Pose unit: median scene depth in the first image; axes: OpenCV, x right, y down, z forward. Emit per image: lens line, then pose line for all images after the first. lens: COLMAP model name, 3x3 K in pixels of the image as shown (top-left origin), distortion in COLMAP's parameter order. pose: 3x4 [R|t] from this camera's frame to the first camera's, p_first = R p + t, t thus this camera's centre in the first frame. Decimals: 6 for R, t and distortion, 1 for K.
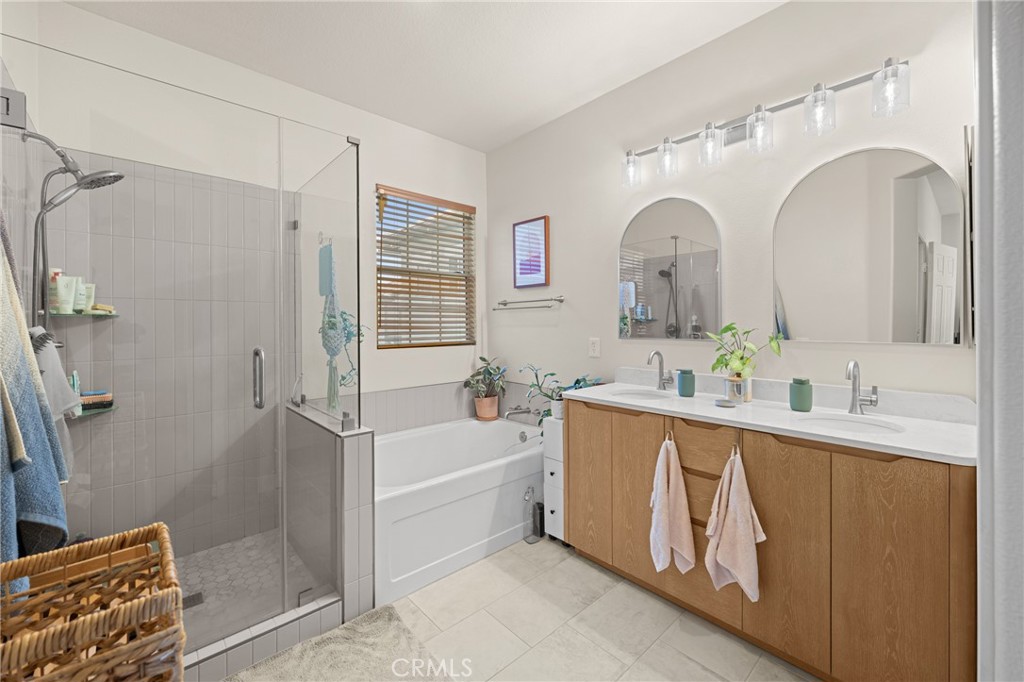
lens RADIAL K [[412.6, 0, 515.1], [0, 412.6, 331.8], [0, 0, 1]] dist [0.002000, 0.000446]
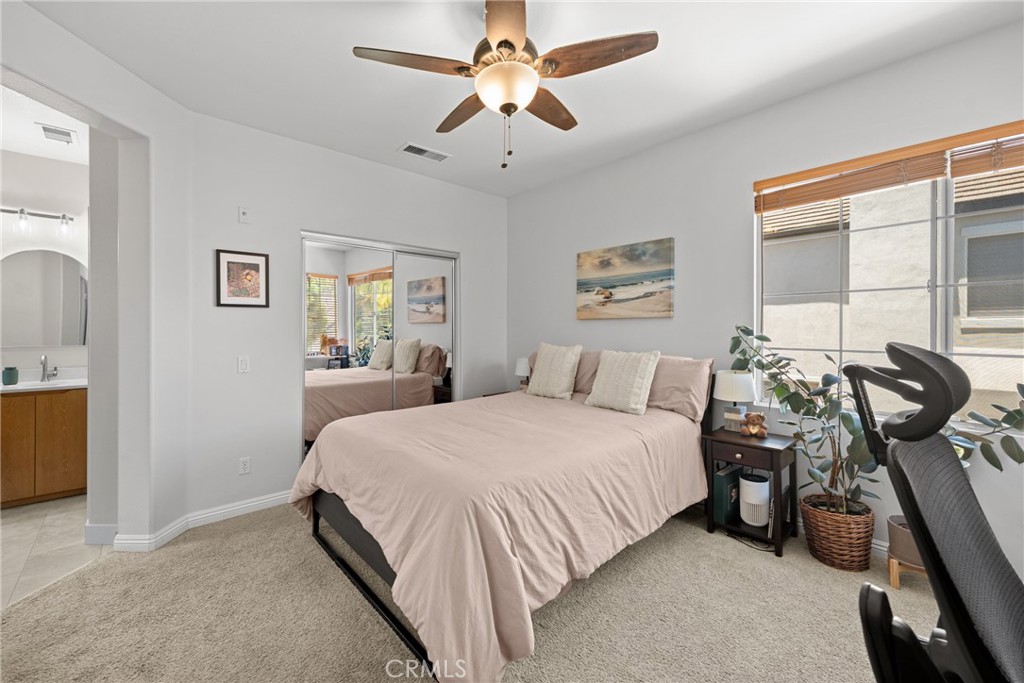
lens RADIAL K [[412.6, 0, 508.9], [0, 412.6, 334.2], [0, 0, 1]] dist [0.002000, 0.000446]
pose [[0.000940, 0.003709, 0.999993, -1.223380], [0.002297, 0.999990, -0.003711, -0.021030], [-0.999997, 0.002301, 0.000931, -1.296485]]
